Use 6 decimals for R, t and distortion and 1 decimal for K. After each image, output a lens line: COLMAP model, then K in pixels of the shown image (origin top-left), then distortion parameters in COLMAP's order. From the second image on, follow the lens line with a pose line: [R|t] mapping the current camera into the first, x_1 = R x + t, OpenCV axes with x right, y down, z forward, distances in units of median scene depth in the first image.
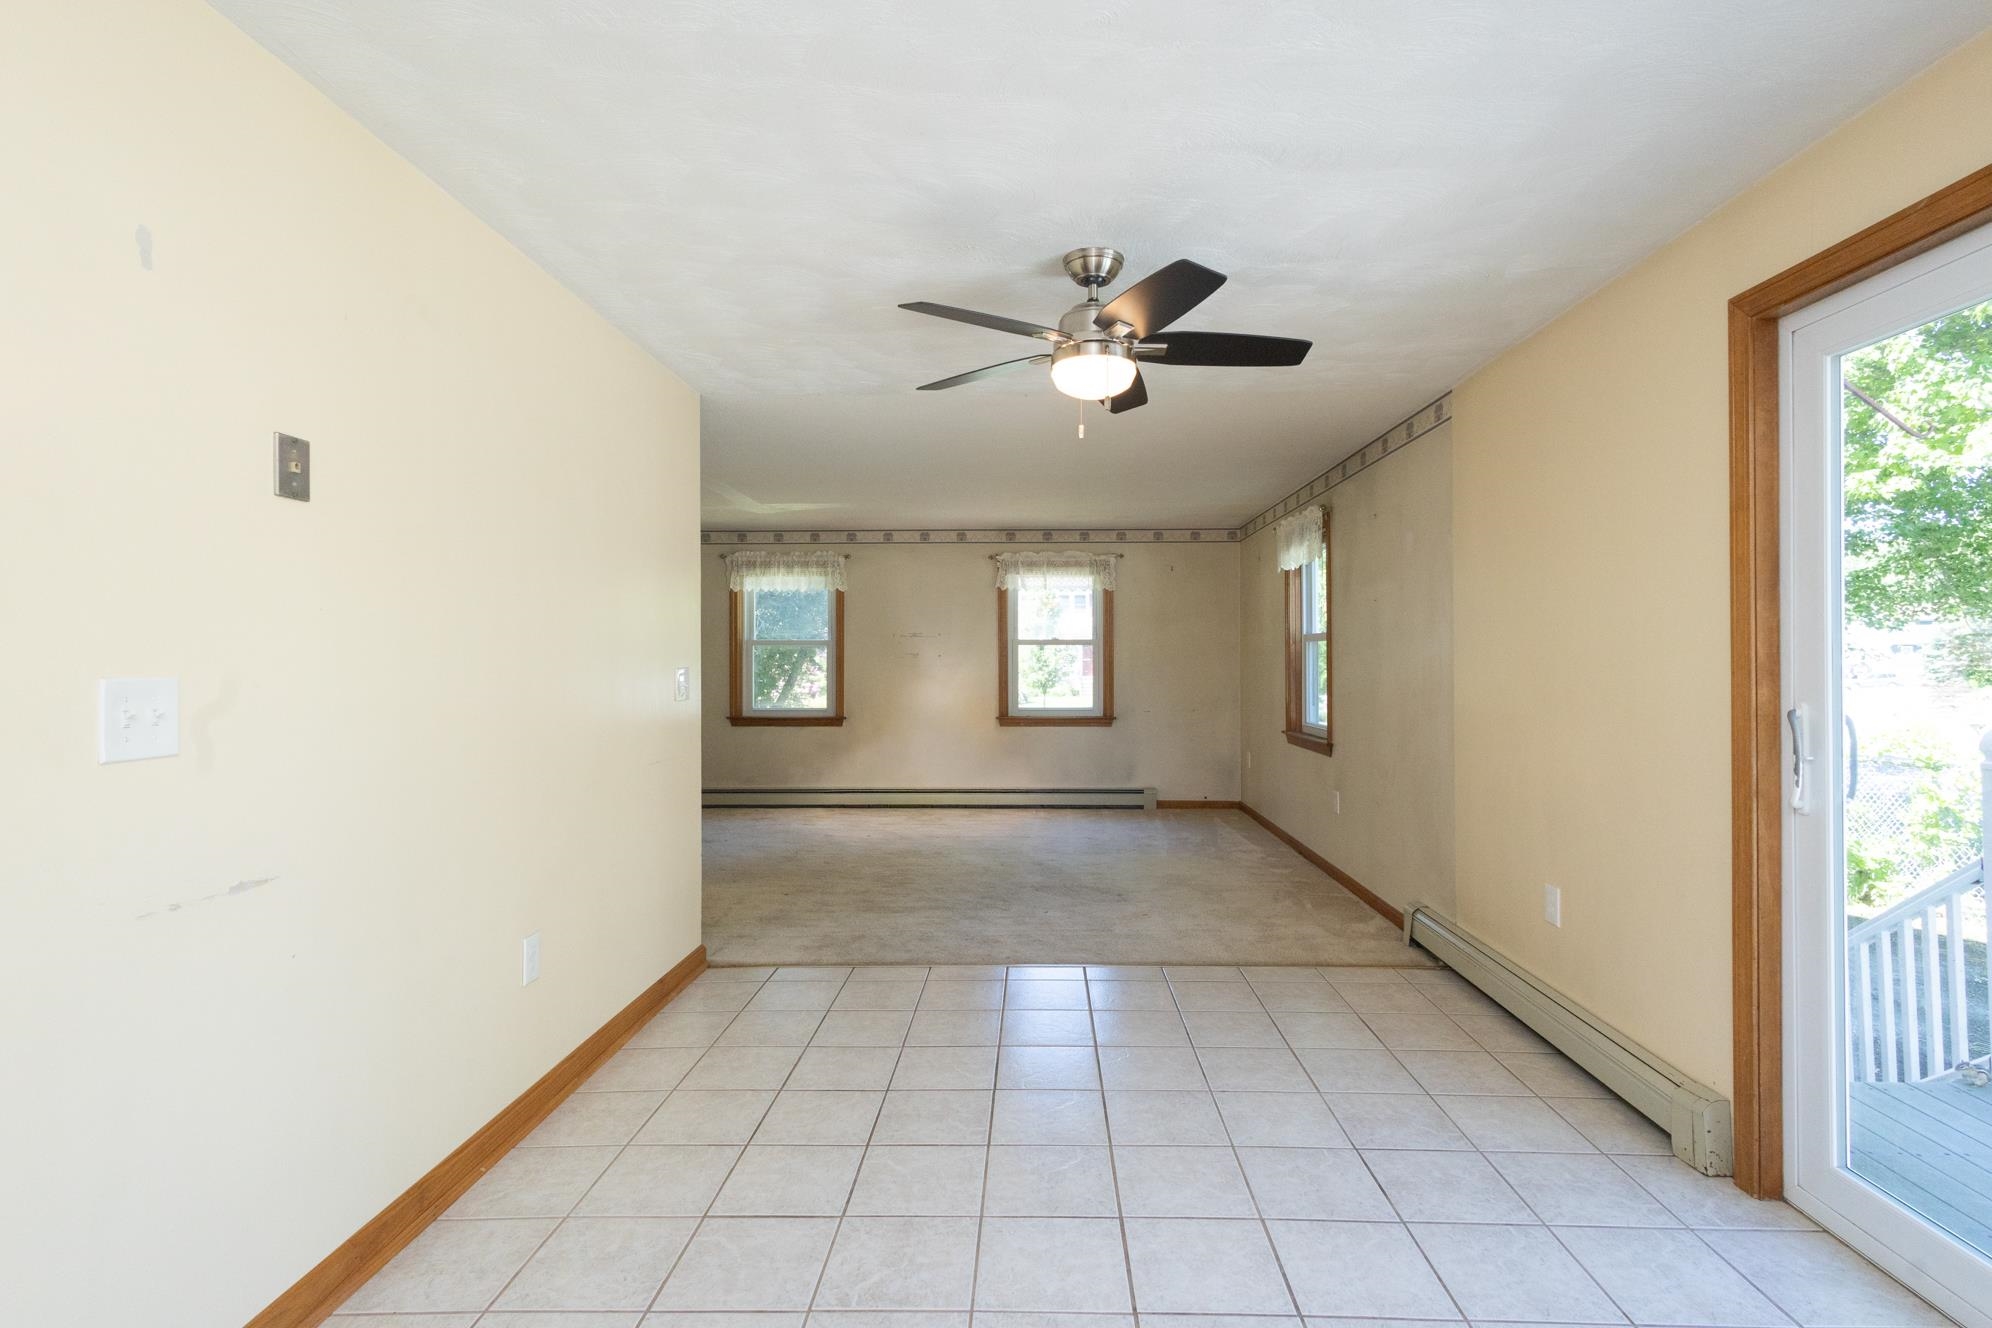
lens RADIAL K [[926.3, 0, 996.0], [0, 926.3, 664.0], [0, 0, 1]] dist [0.000744, -0.000086]
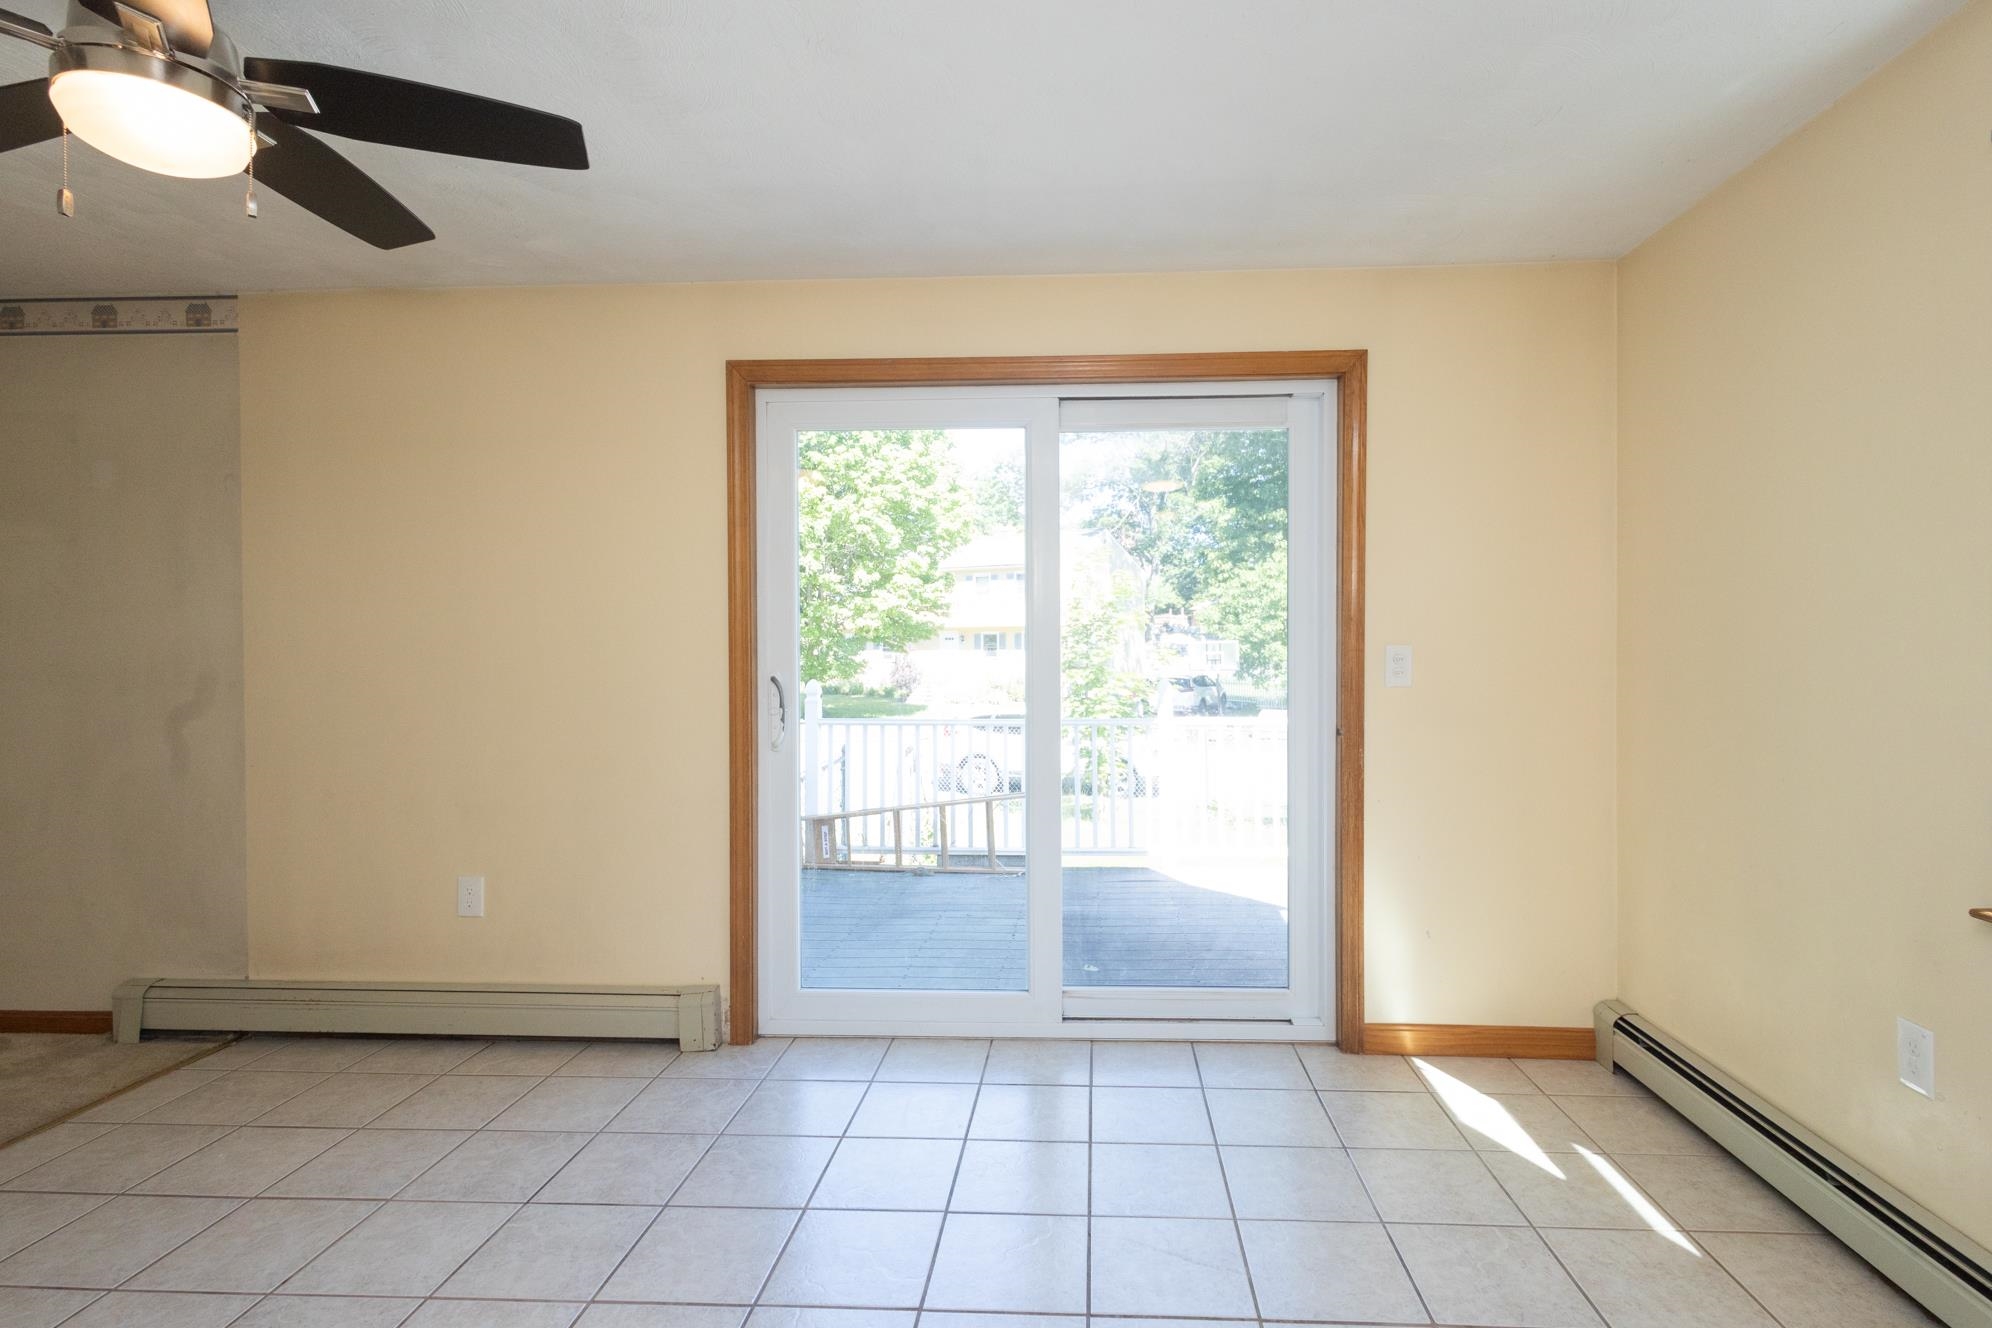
lens RADIAL K [[953.8, 0, 1057.8], [0, 953.8, 655.2], [0, 0, 1]] dist [0.000731, 0.000205]
pose [[0.001699, 0.001950, 0.999997, -0.496990], [0.006832, 0.999975, -0.001961, 0.022659], [-0.999975, 0.006835, 0.001686, 0.507376]]
